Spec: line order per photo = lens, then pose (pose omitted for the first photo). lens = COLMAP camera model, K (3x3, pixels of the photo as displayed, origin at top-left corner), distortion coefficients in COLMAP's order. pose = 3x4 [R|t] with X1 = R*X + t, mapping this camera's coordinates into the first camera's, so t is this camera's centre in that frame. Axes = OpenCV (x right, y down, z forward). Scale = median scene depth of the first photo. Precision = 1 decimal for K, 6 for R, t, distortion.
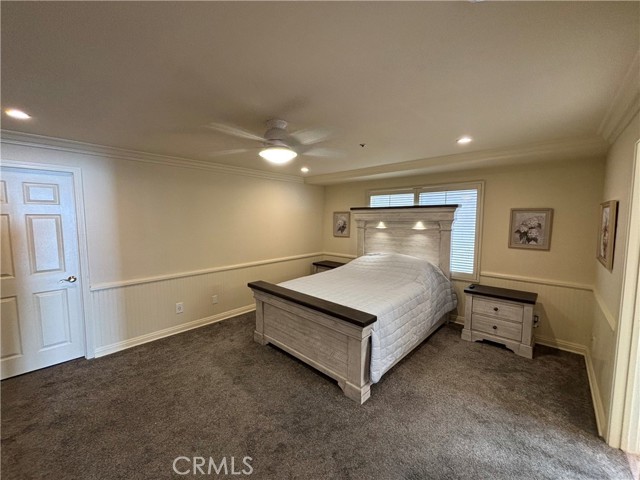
lens RADIAL K [[256.0, 0, 319.9], [0, 256.0, 238.3], [0, 0, 1]] dist [-0.002240, -0.000658]
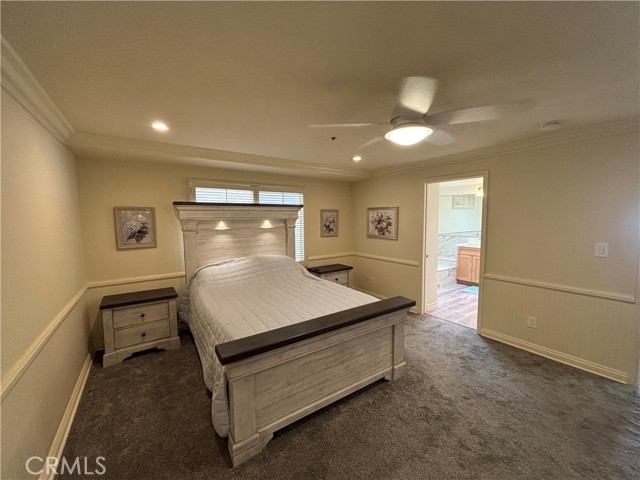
lens RADIAL K [[264.4, 0, 326.7], [0, 264.4, 229.7], [0, 0, 1]] dist [-0.003621, -0.000455]
pose [[0.189705, -0.049484, 0.980593, -0.554962], [0.087714, 0.995590, 0.033271, -0.040757], [-0.977915, 0.079700, 0.193209, 0.565072]]
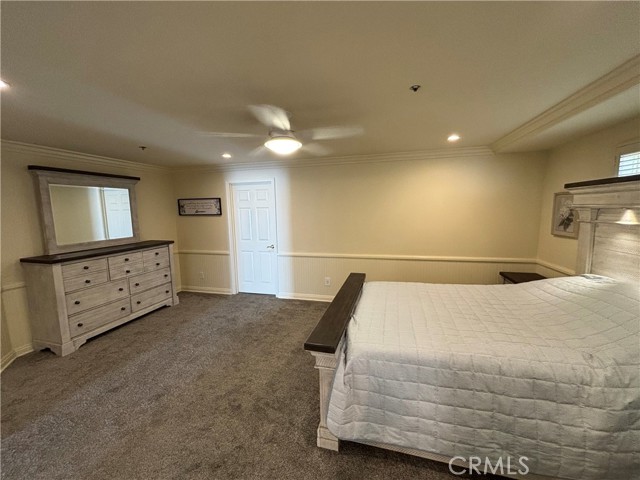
lens RADIAL K [[256.0, 0, 319.9], [0, 256.0, 238.3], [0, 0, 1]] dist [-0.002240, -0.000658]
pose [[0.467503, 0.093018, -0.879084, 0.417269], [-0.051215, 0.995628, 0.078114, -0.024462], [0.882507, 0.008503, 0.470223, 0.334217]]
